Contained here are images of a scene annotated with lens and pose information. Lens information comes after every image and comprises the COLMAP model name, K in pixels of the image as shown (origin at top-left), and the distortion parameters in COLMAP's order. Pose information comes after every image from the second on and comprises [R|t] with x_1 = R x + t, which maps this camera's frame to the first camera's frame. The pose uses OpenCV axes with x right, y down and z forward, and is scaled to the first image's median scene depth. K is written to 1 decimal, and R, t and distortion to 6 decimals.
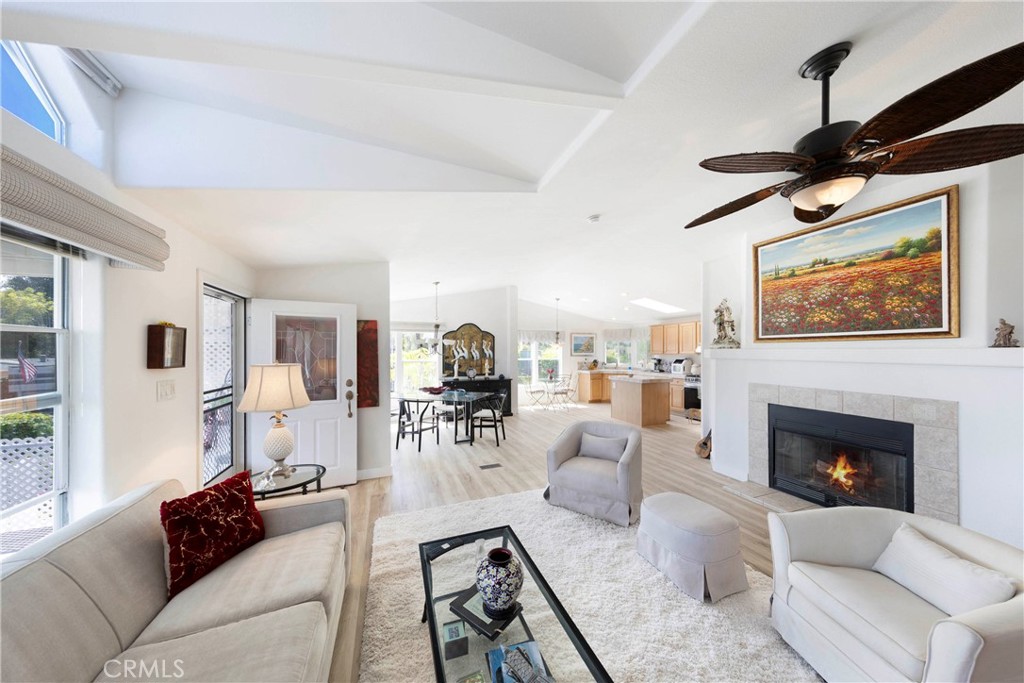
lens RADIAL K [[328.0, 0, 510.0], [0, 328.0, 348.1], [0, 0, 1]] dist [0.000185, -0.000006]
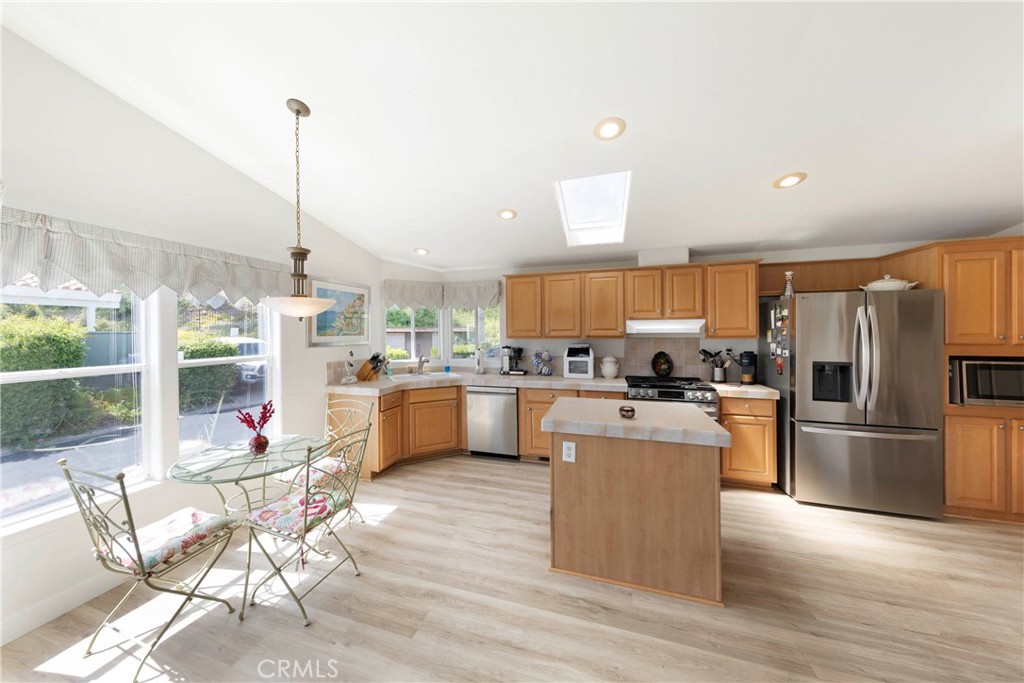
lens RADIAL K [[344.8, 0, 490.9], [0, 344.8, 329.4], [0, 0, 1]] dist [-0.000275, -0.000028]
pose [[0.637299, 0.002754, 0.770611, 0.045693], [-0.003788, 0.999993, -0.000441, 0.008170], [-0.770607, -0.002638, 0.637305, 0.802362]]
